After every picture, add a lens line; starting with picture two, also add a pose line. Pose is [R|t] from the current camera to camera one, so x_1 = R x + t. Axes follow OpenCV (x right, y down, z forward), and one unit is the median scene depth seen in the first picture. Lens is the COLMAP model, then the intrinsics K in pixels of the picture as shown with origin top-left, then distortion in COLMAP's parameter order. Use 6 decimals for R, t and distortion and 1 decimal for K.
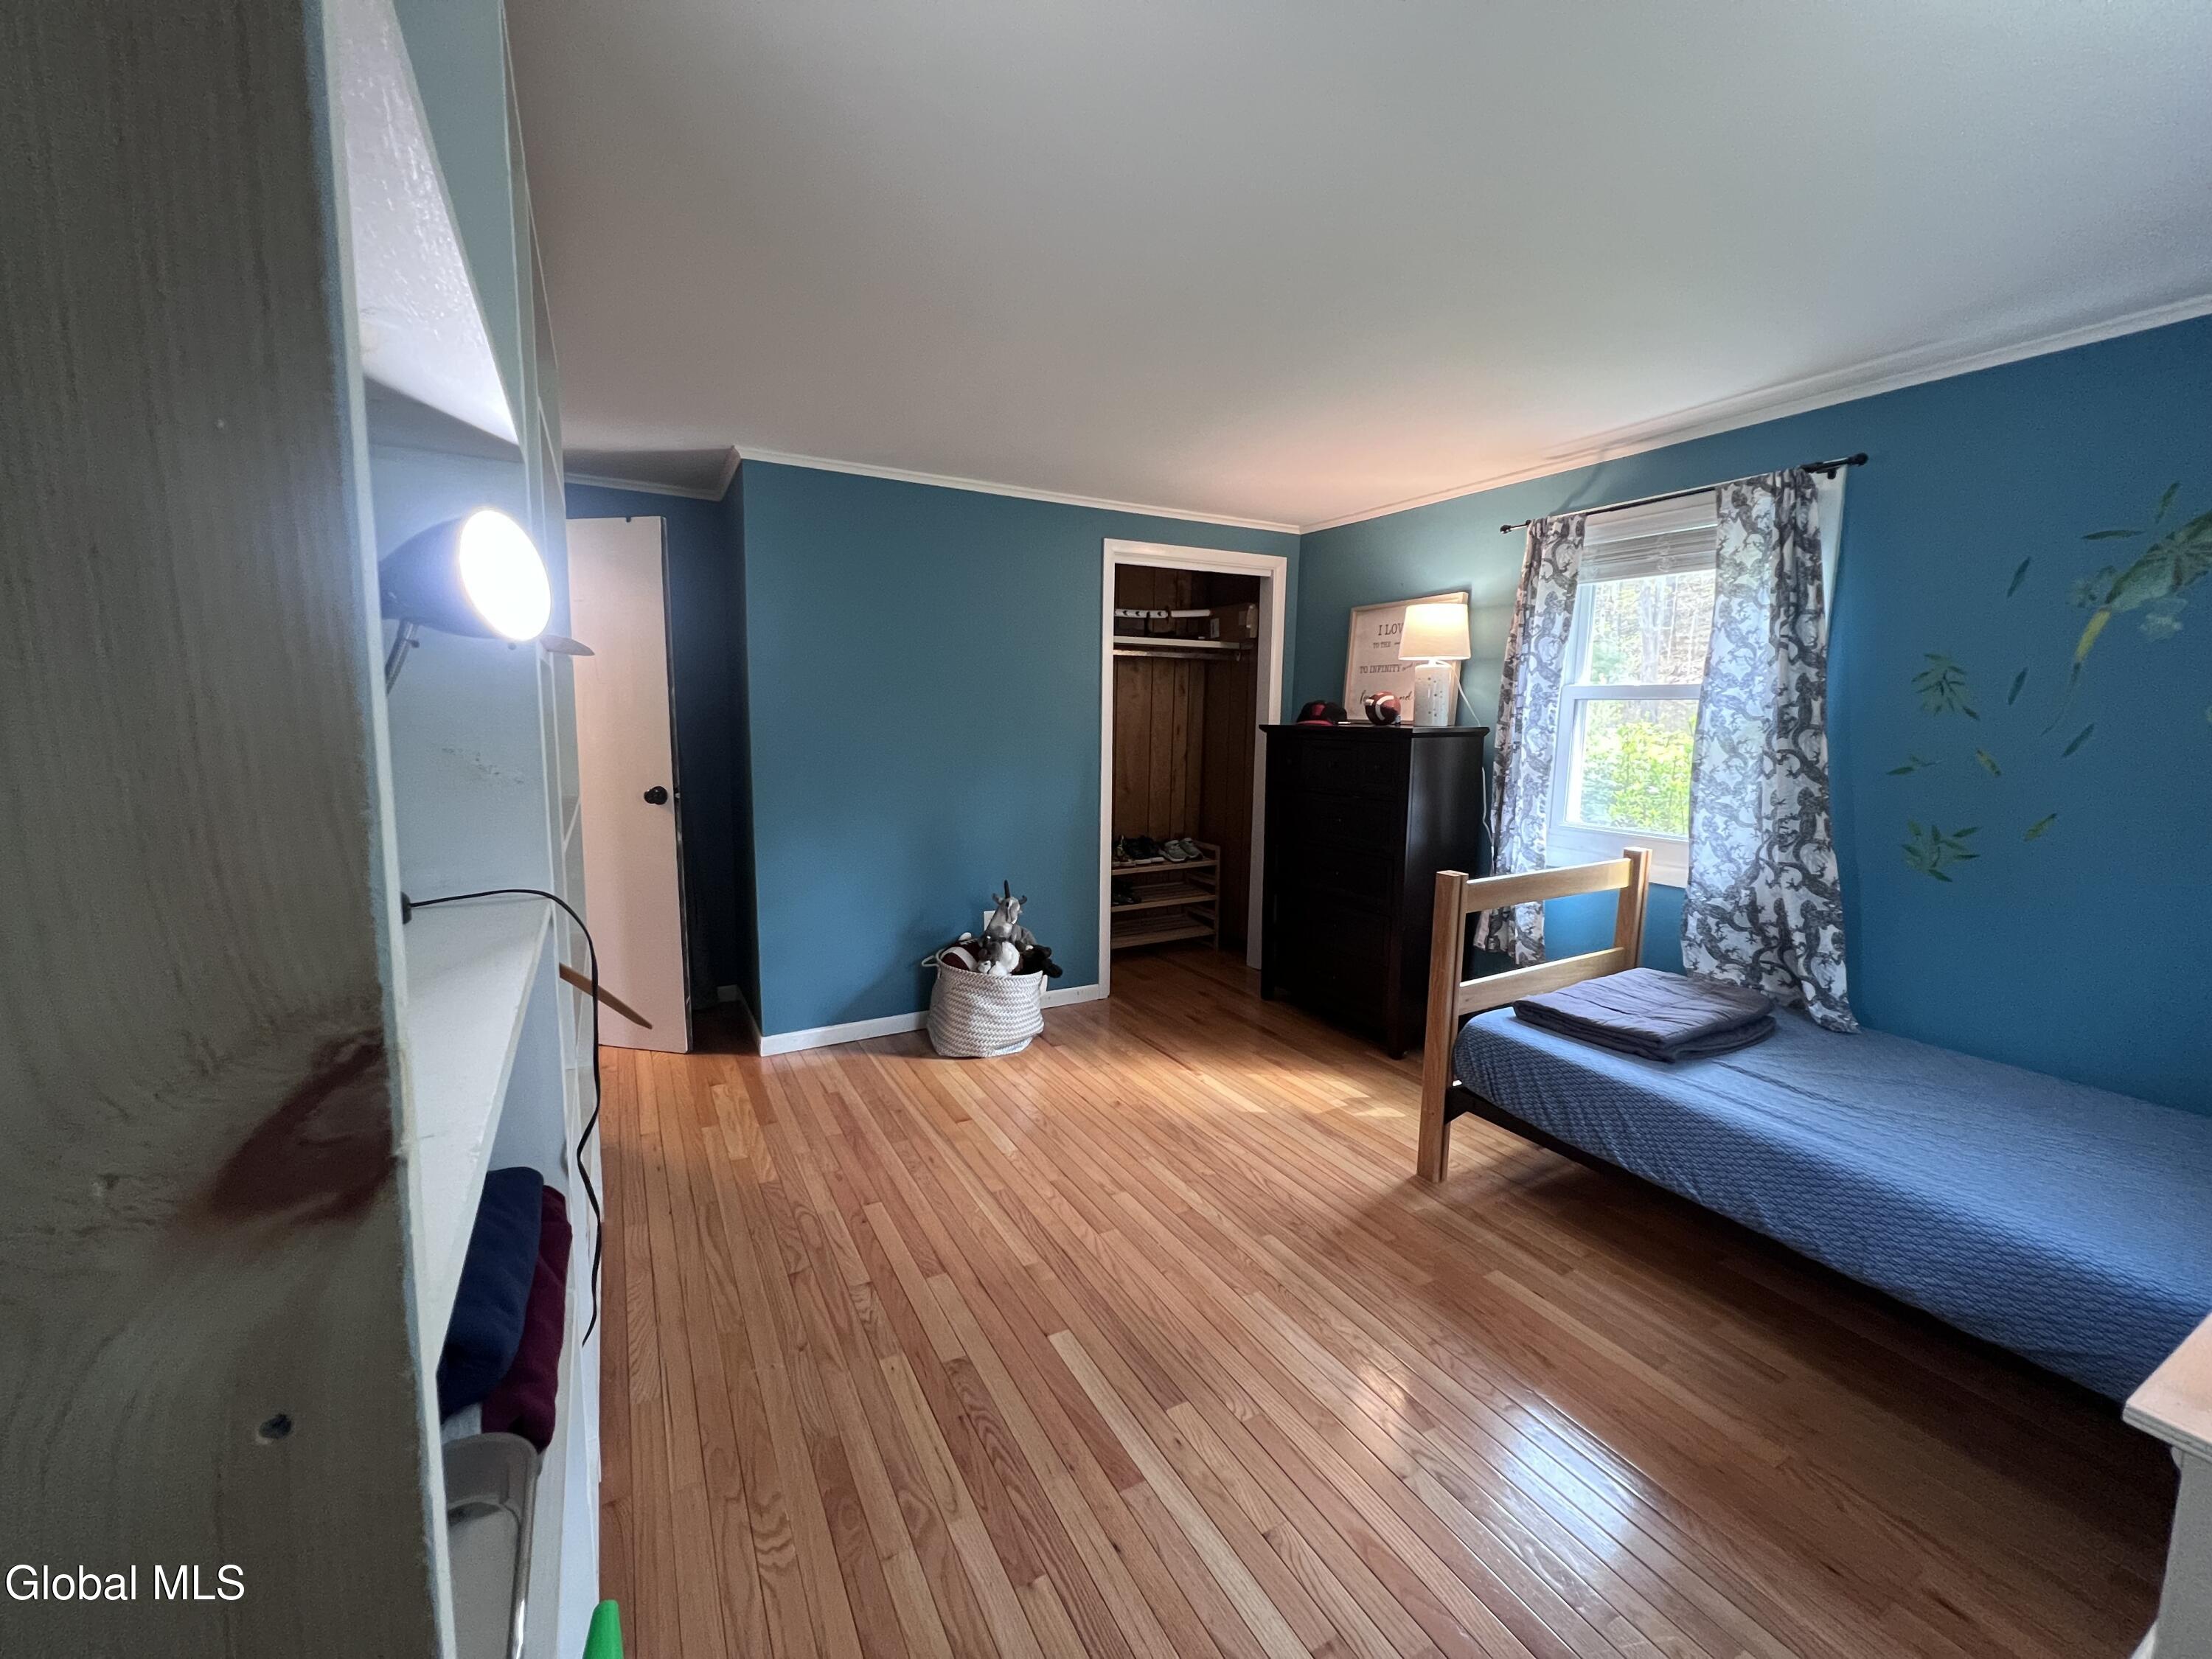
lens RADIAL K [[882.3, 0, 1096.1], [0, 882.3, 825.9], [0, 0, 1]] dist [-0.000941, 0.000413]
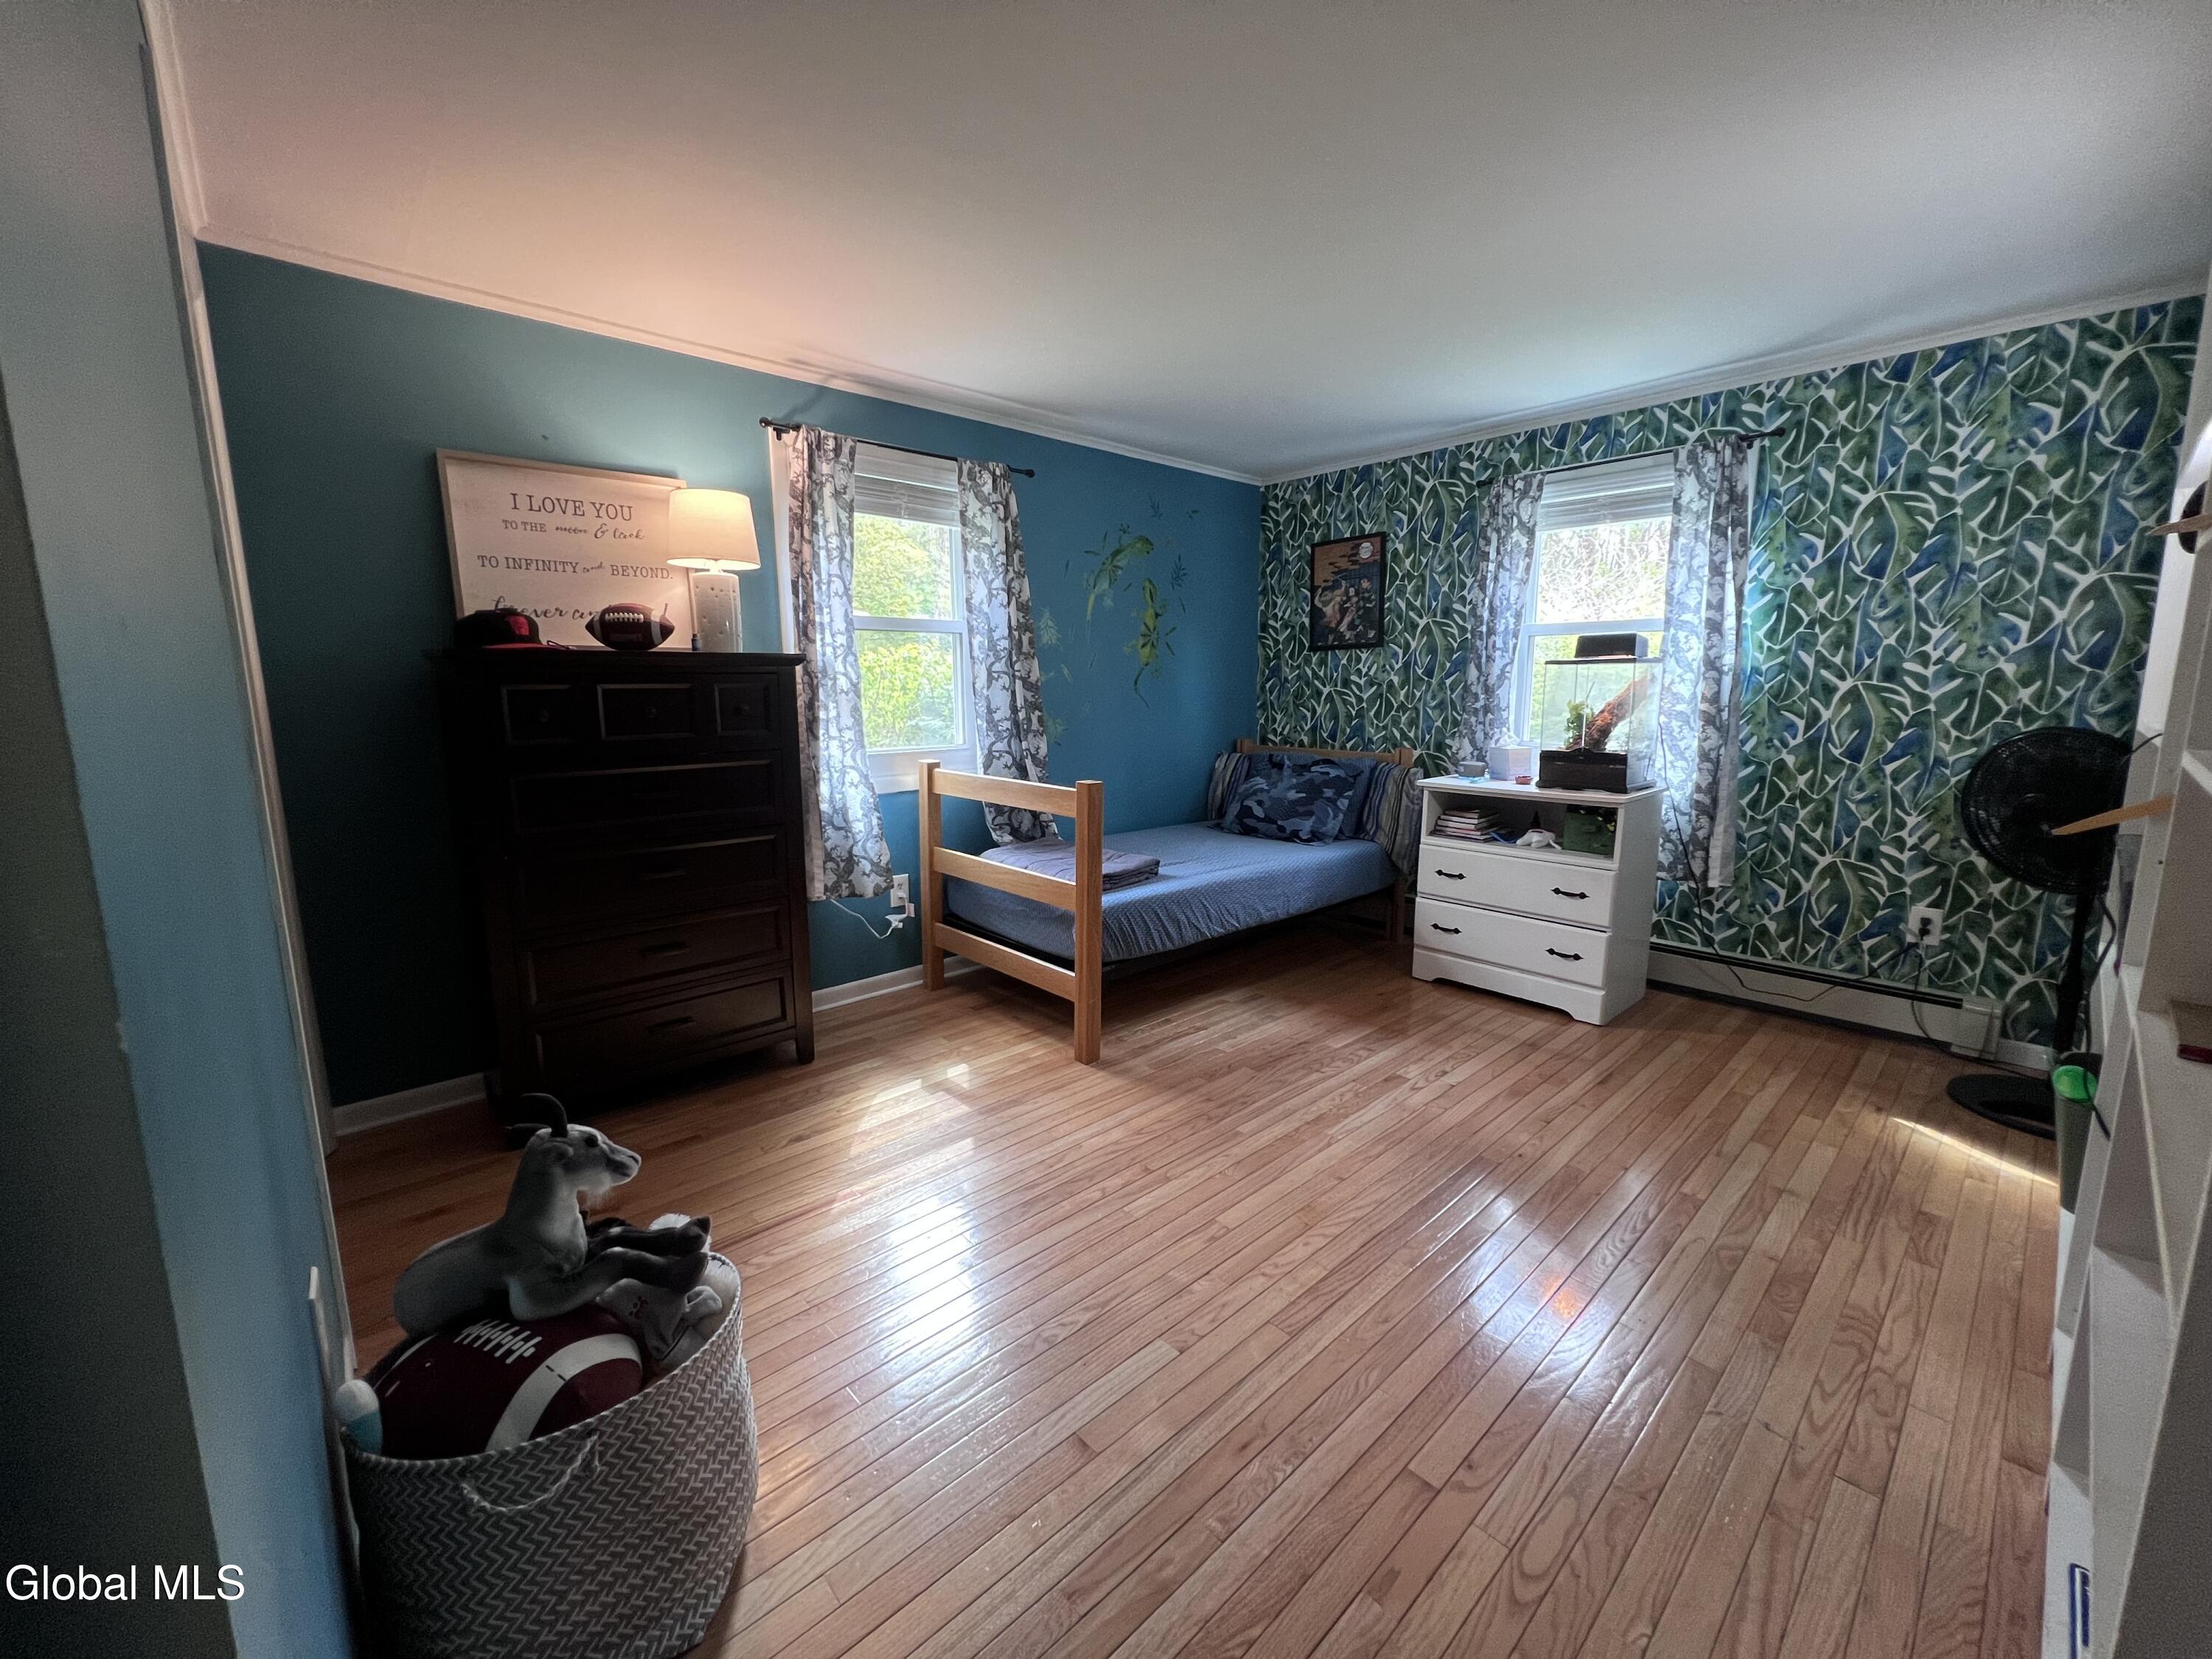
lens RADIAL K [[882.3, 0, 1096.1], [0, 882.3, 825.9], [0, 0, 1]] dist [-0.000941, 0.000413]
pose [[-0.229998, -0.171373, 0.957983, -0.607410], [0.124445, 0.971113, 0.203599, -0.107247], [-0.965202, 0.166044, -0.202028, 1.118951]]
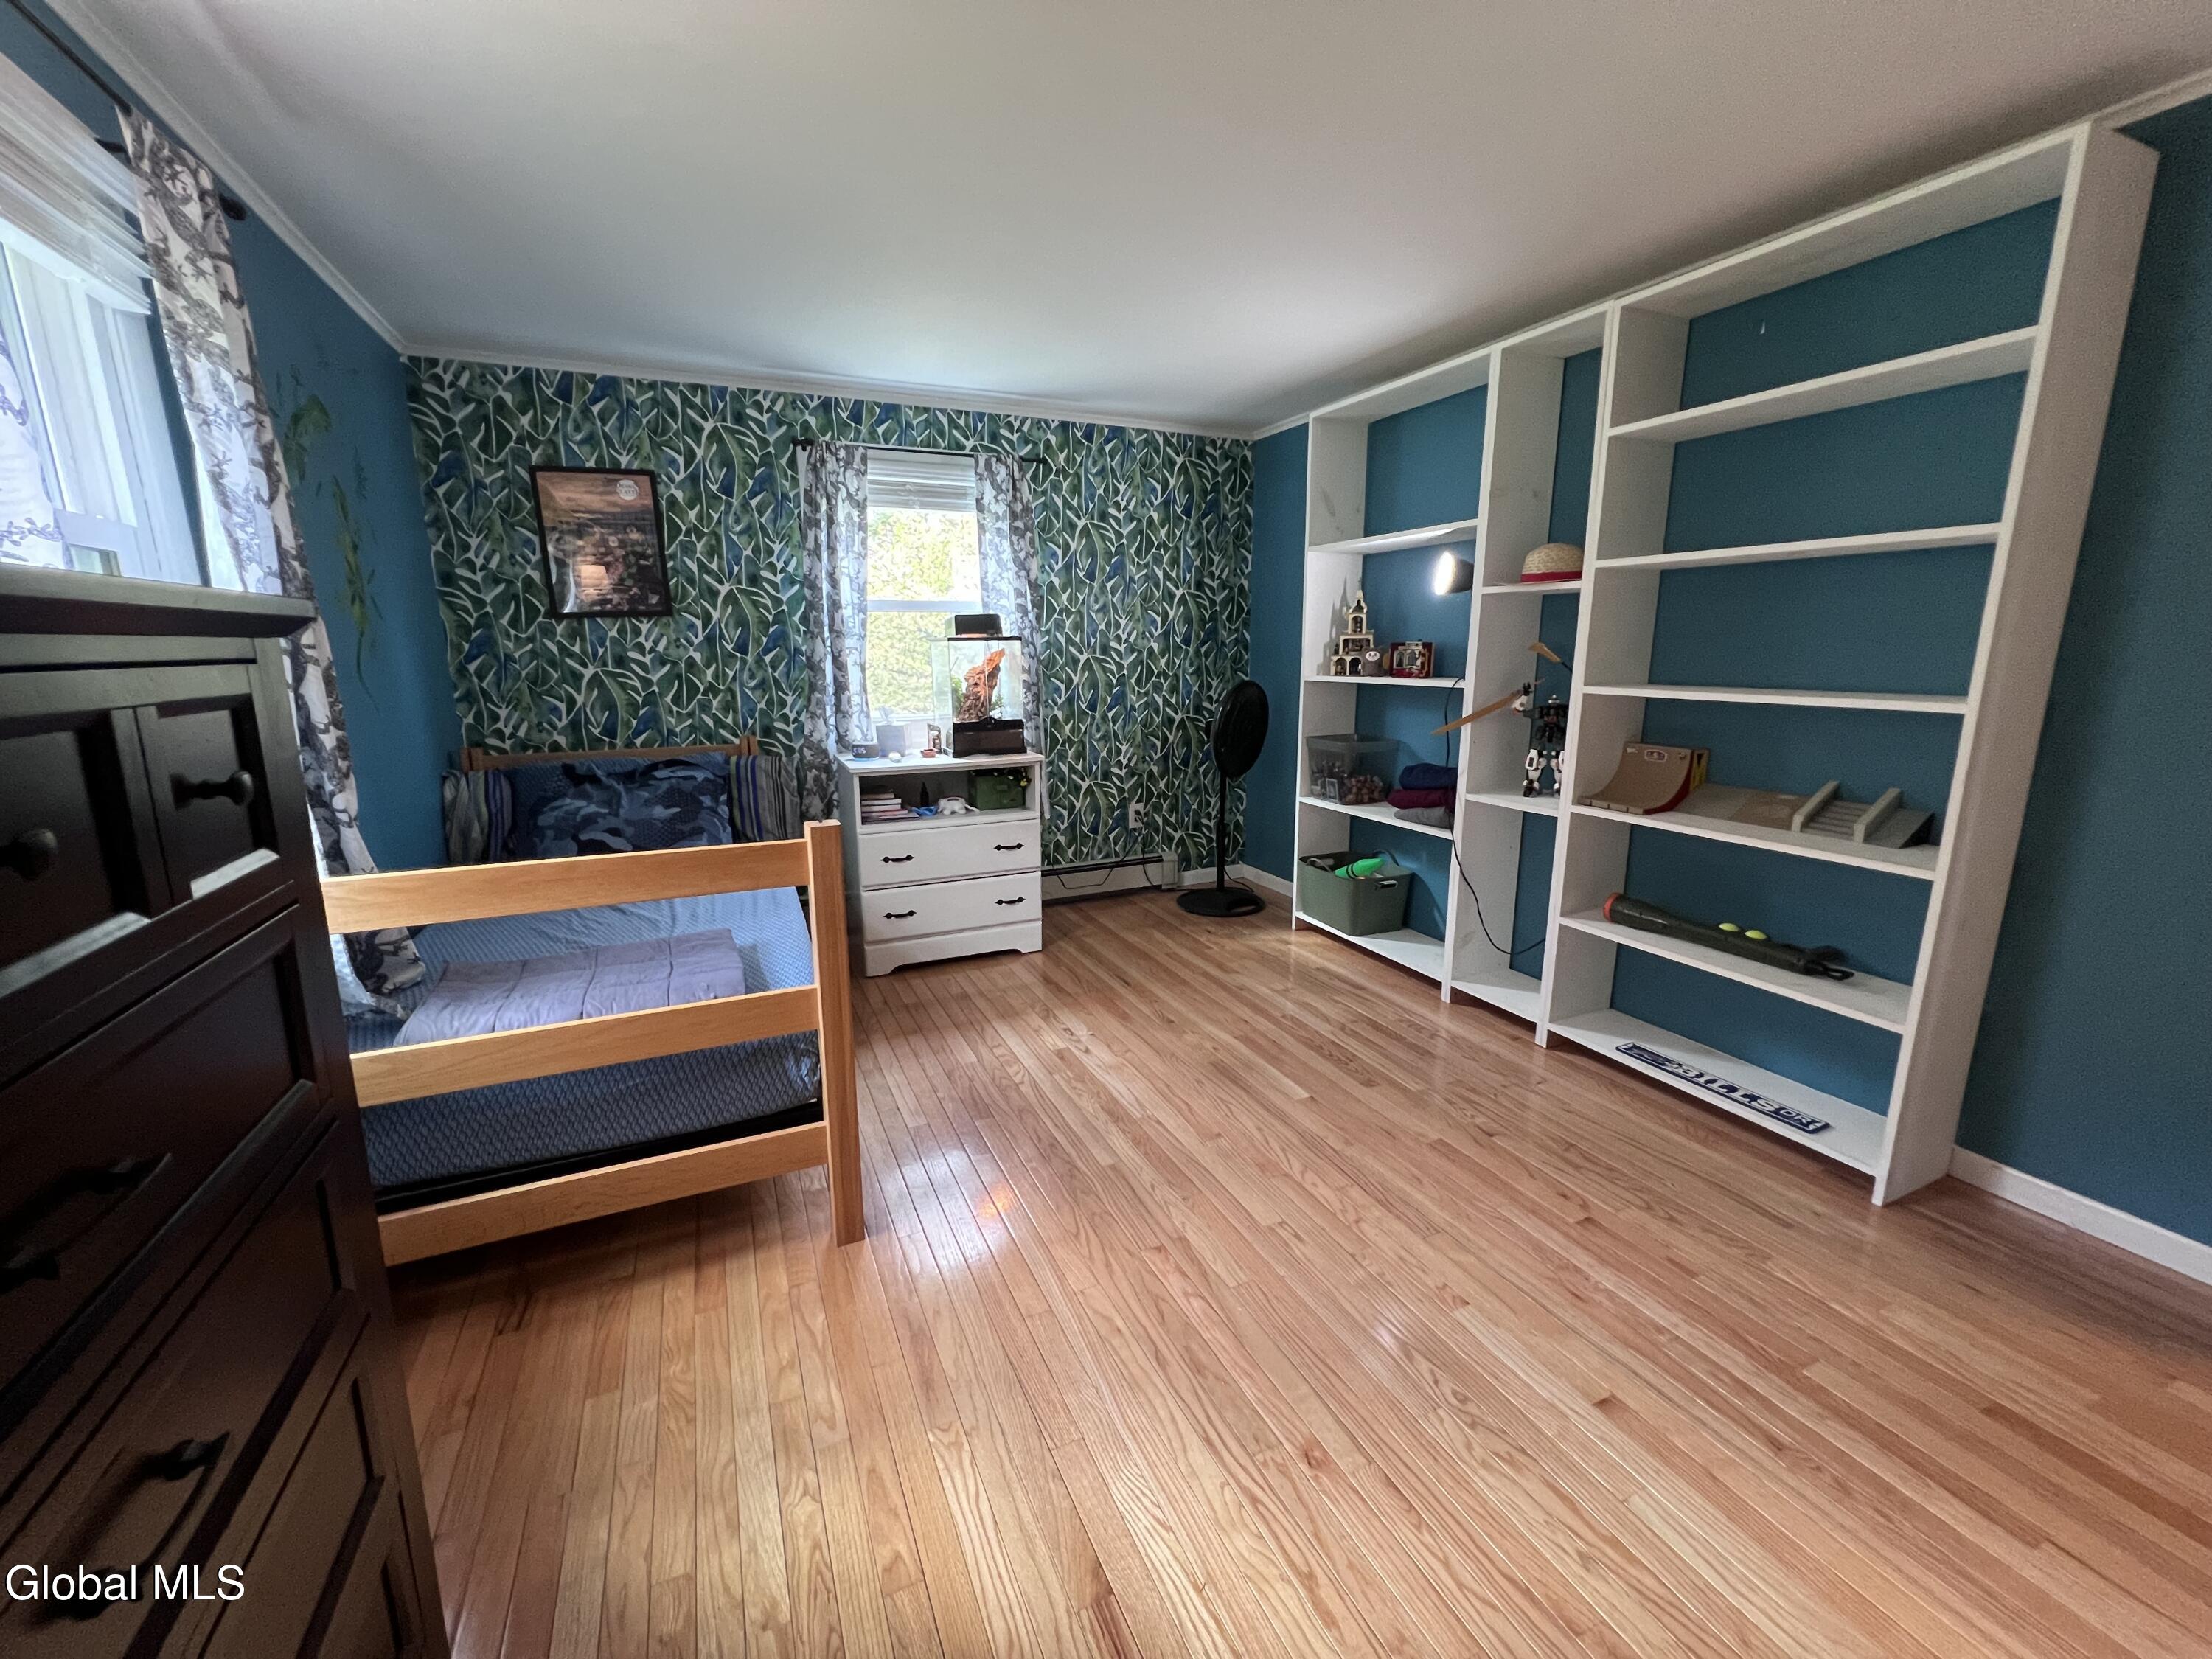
lens RADIAL K [[882.3, 0, 1096.1], [0, 882.3, 825.9], [0, 0, 1]] dist [-0.000941, 0.000413]
pose [[-0.996776, -0.023339, 0.076765, 0.120475], [0.002837, 0.945908, 0.324422, -0.158661], [-0.080185, 0.323593, -0.942793, 1.506853]]
